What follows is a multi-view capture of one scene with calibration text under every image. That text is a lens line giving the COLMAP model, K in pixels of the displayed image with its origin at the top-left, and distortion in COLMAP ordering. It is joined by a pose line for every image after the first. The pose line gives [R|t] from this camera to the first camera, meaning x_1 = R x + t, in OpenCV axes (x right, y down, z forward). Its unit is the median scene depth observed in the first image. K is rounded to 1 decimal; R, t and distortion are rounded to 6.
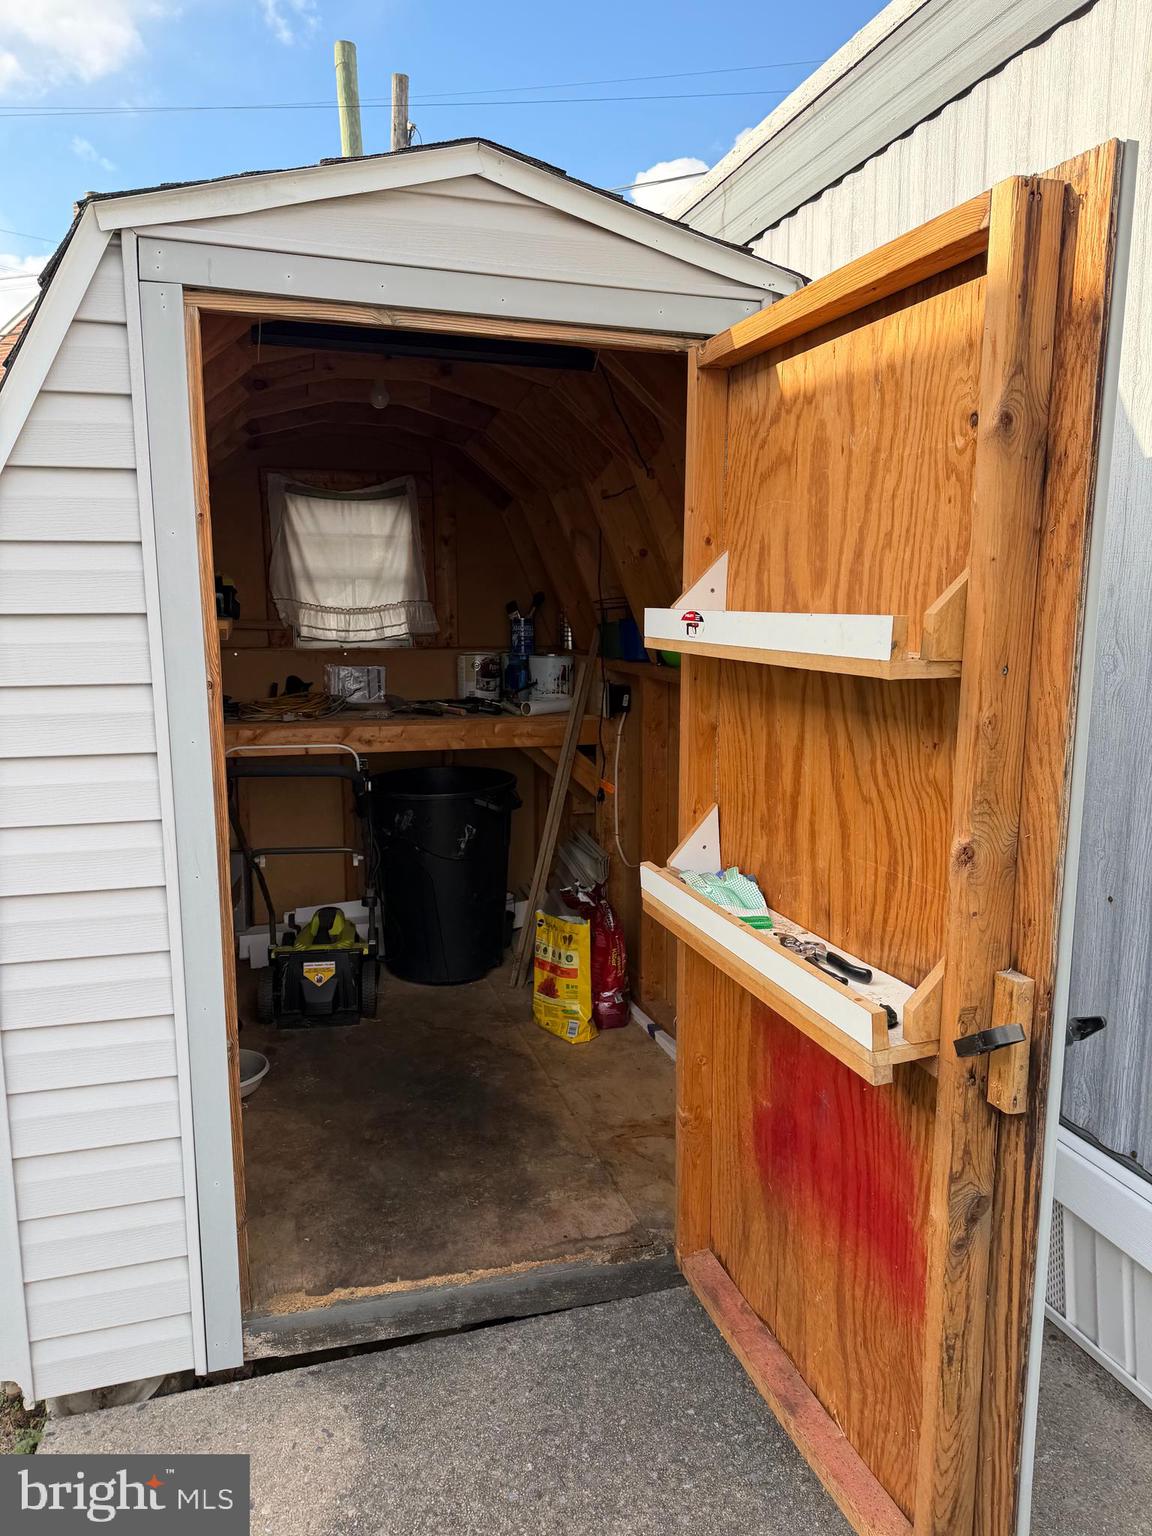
lens RADIAL K [[1084.8, 0, 573.2], [0, 1084.8, 759.9], [0, 0, 1]] dist [0.101001, -0.009523]
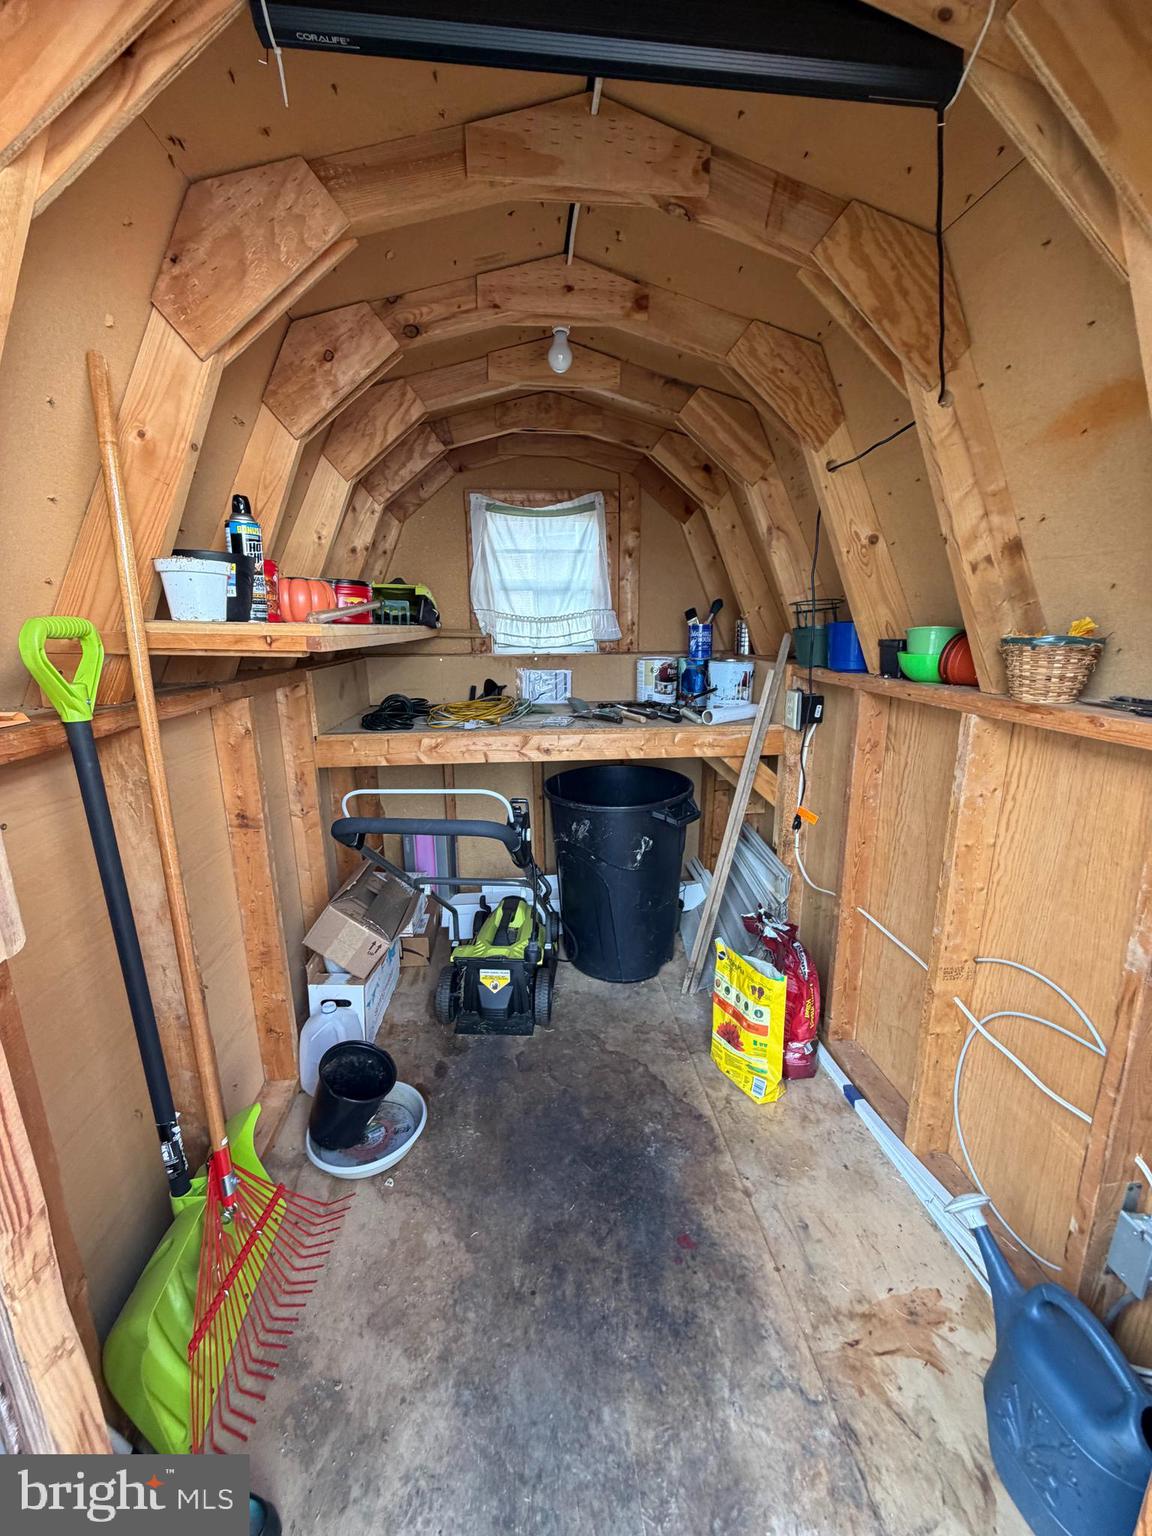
lens RADIAL K [[607.5, 0, 563.1], [0, 607.5, 758.1], [0, 0, 1]] dist [-0.004958, 0.000671]
pose [[0.977189, 0.036403, -0.209228, -0.057227], [-0.020054, 0.996614, 0.079739, -0.053580], [0.211422, -0.073724, 0.974610, 0.456874]]
